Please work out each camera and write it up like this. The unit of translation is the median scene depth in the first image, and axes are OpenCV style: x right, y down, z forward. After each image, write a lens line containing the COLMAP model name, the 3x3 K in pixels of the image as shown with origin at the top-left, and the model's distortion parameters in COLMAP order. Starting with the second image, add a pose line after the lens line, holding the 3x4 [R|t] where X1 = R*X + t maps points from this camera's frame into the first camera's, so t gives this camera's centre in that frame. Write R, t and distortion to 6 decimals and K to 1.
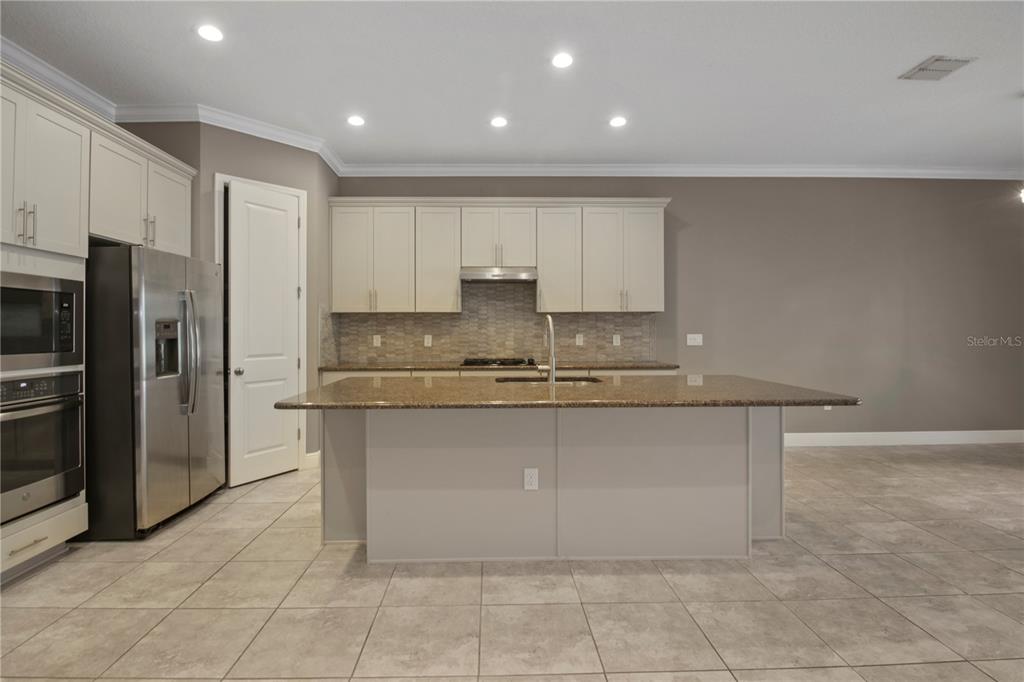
lens RADIAL K [[489.5, 0, 500.9], [0, 489.5, 324.9], [0, 0, 1]] dist [0.008078, -0.015404]
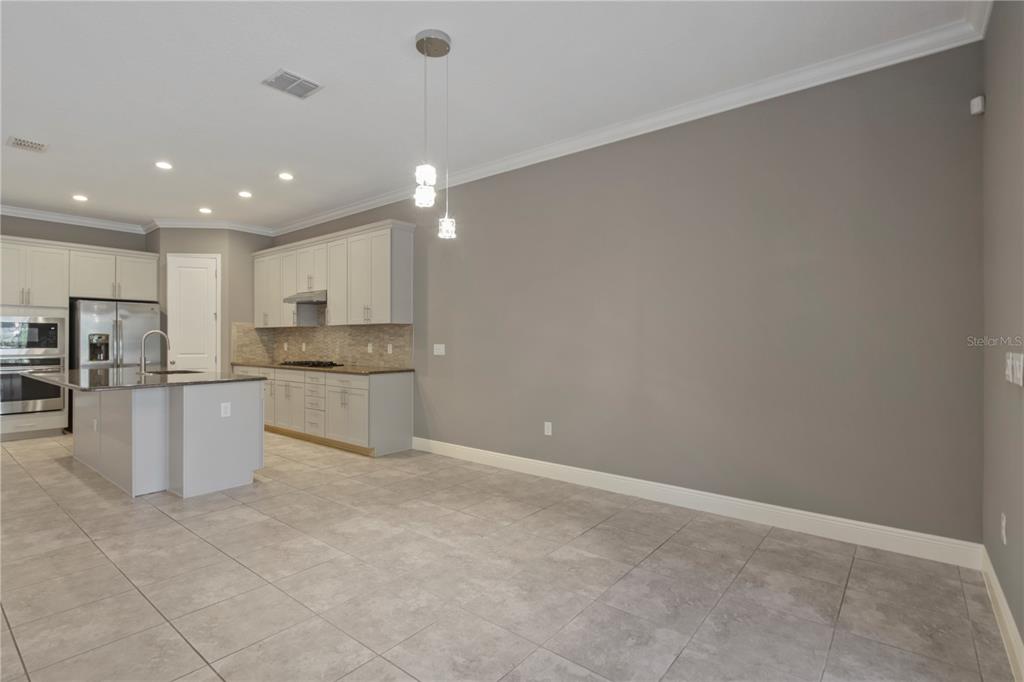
lens RADIAL K [[491.8, 0, 497.8], [0, 491.8, 339.8], [0, 0, 1]] dist [0.004259, 0.000411]
pose [[0.756824, 0.003182, -0.653611, 1.406675], [0.004910, 0.999932, 0.010553, -0.000690], [0.653600, -0.011196, 0.756757, 0.369924]]
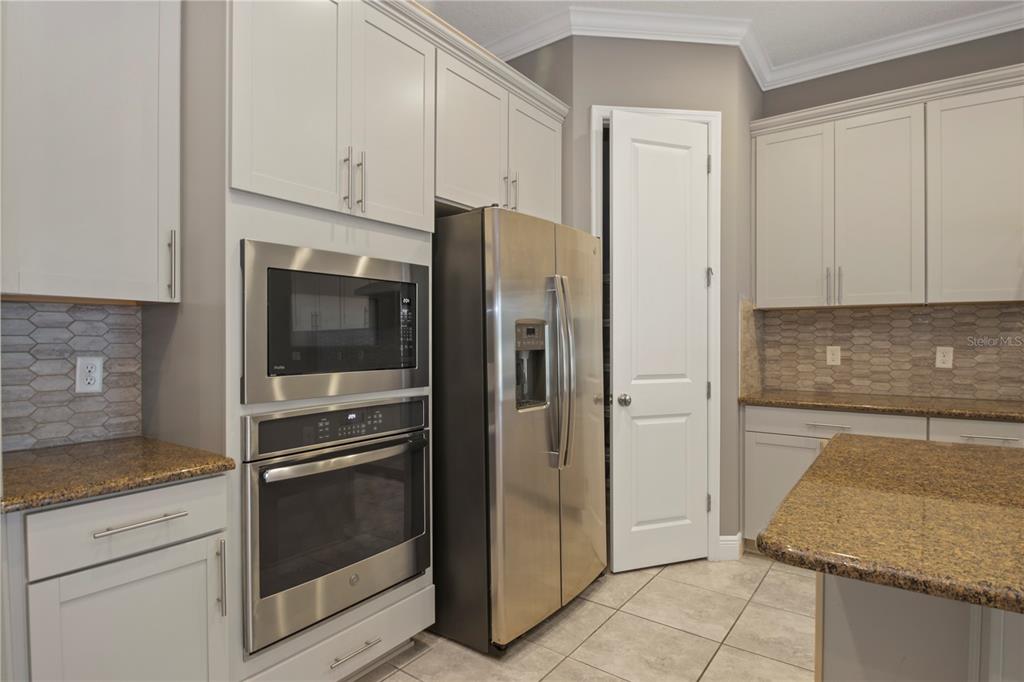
lens RADIAL K [[547.6, 0, 497.9], [0, 547.6, 343.5], [0, 0, 1]] dist [-0.003242, -0.000638]
pose [[0.777914, 0.008436, -0.628314, -0.185457], [0.005505, 0.999780, 0.020238, 0.003107], [0.628346, -0.019202, 0.777697, 0.291167]]
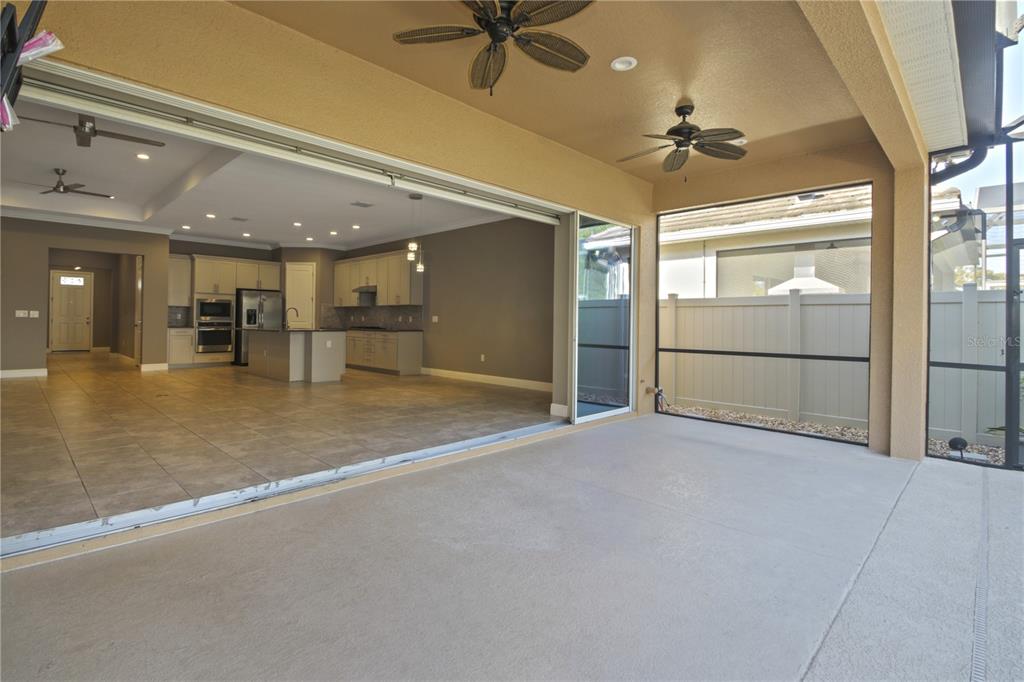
lens RADIAL K [[489.5, 0, 500.9], [0, 489.5, 324.9], [0, 0, 1]] dist [0.008078, -0.015404]
pose [[0.693276, 0.015532, -0.720505, 2.347605], [-0.006182, 0.999859, 0.015606, 0.026187], [0.720646, -0.006365, 0.693274, -0.152343]]
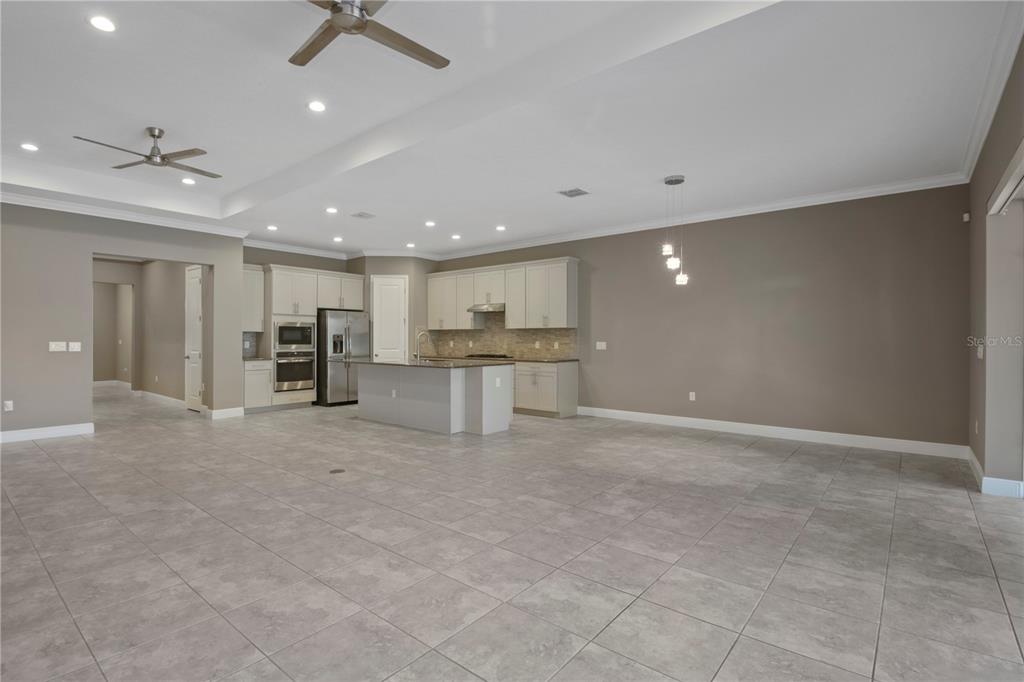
lens RADIAL K [[489.4, 0, 493.1], [0, 489.4, 339.2], [0, 0, 1]] dist [-0.004341, -0.000737]
pose [[0.746666, 0.005158, -0.665179, 1.385788], [0.003189, 0.999931, 0.011333, -0.009554], [0.665191, -0.010583, 0.746598, -0.401244]]
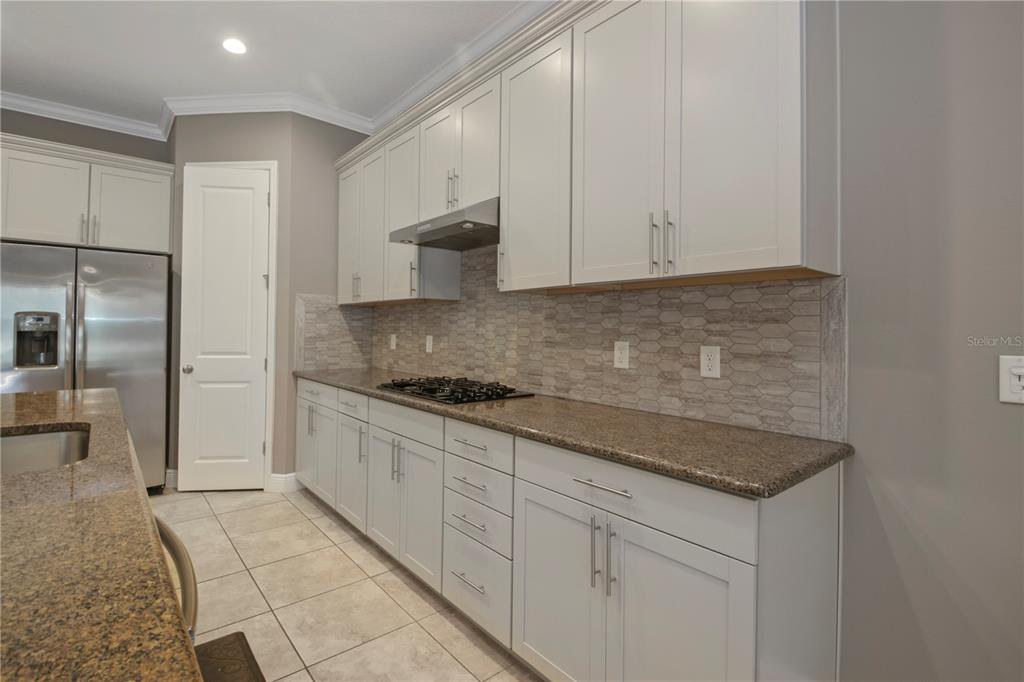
lens RADIAL K [[478.7, 0, 501.2], [0, 478.7, 326.2], [0, 0, 1]] dist [0.002952, -0.014703]
pose [[0.625185, 0.005426, -0.780458, 0.495080], [-0.005098, 0.999983, 0.002869, 0.006800], [0.780460, 0.002185, 0.625202, 0.809055]]
